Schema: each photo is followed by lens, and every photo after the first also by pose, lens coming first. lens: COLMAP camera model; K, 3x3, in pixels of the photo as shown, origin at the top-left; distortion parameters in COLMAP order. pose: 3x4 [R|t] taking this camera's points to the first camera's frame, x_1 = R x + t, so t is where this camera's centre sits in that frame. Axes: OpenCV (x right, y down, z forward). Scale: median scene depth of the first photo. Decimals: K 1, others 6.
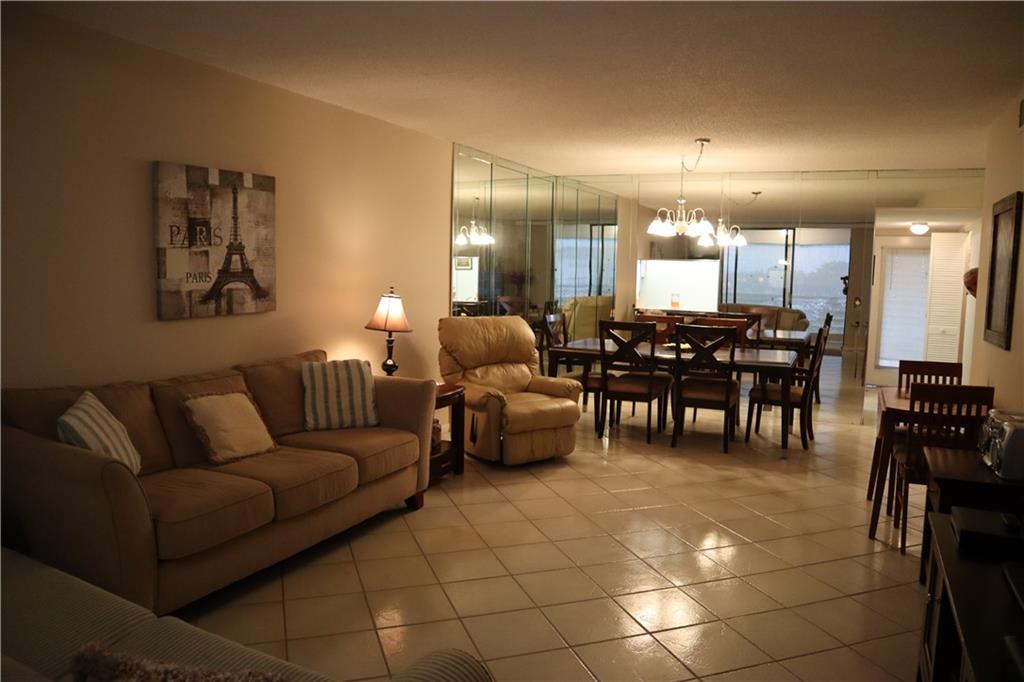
lens RADIAL K [[698.7, 0, 512.0], [0, 698.7, 341.0], [0, 0, 1]] dist [-0.131675, 0.061913]
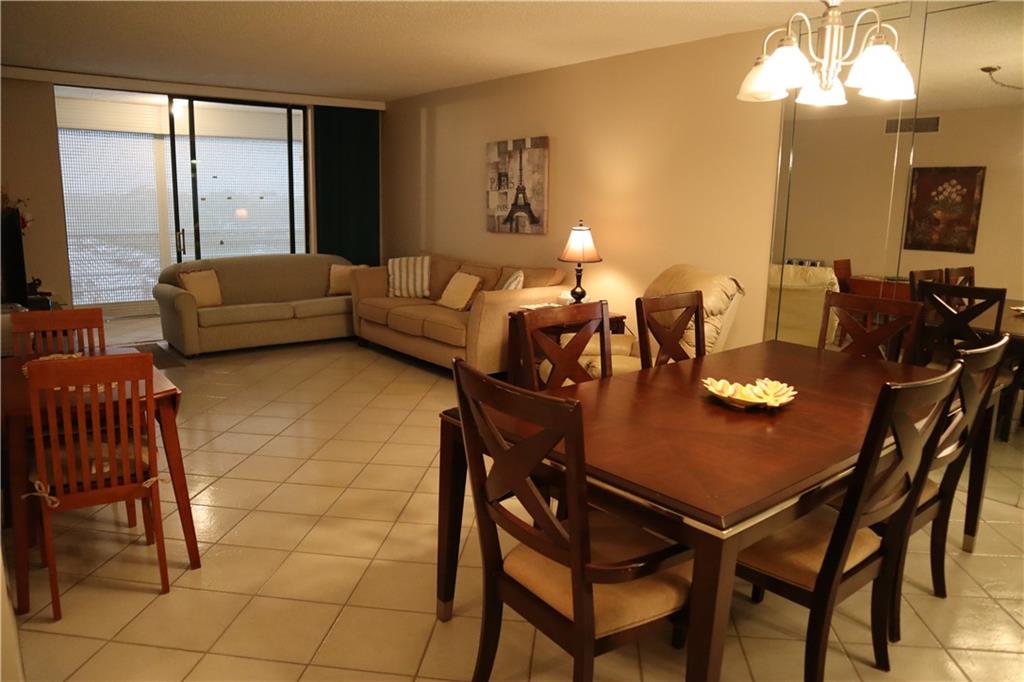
lens RADIAL K [[698.7, 0, 512.0], [0, 698.7, 341.0], [0, 0, 1]] dist [-0.131675, 0.061913]
pose [[-0.416118, 0.148815, -0.897050, 1.055375], [-0.119786, 0.968949, 0.216308, -0.141590], [0.901386, 0.197464, -0.385372, 1.655664]]
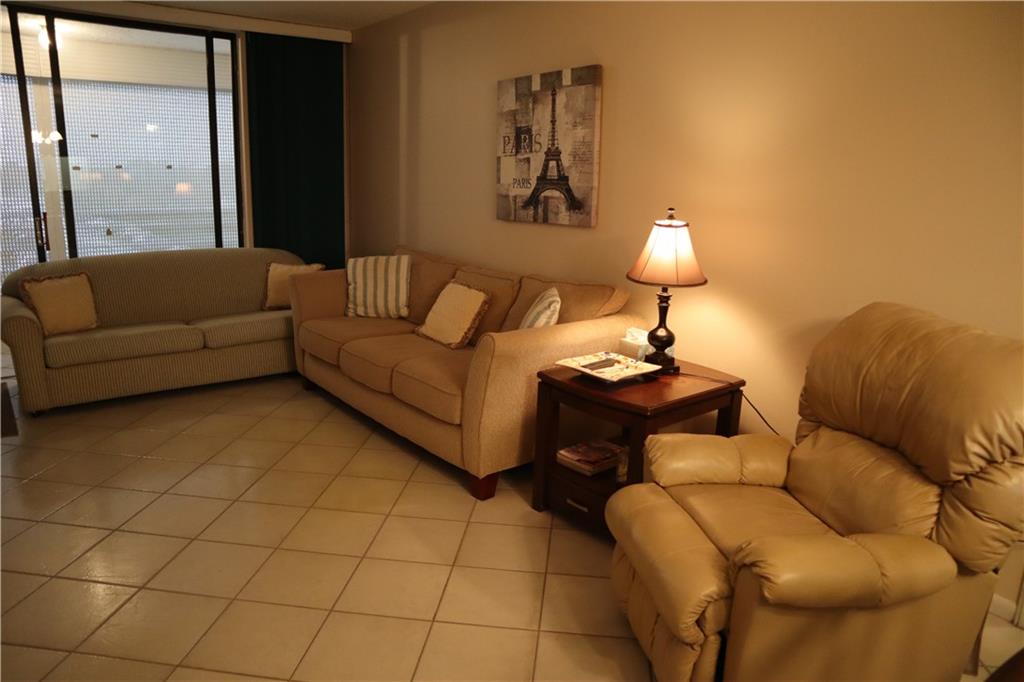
lens RADIAL K [[698.7, 0, 512.0], [0, 698.7, 341.0], [0, 0, 1]] dist [-0.131675, 0.061913]
pose [[-0.419400, 0.175611, -0.890654, 0.522200], [-0.128719, 0.959694, 0.249837, -0.119559], [0.898629, 0.219426, -0.379892, 1.376184]]
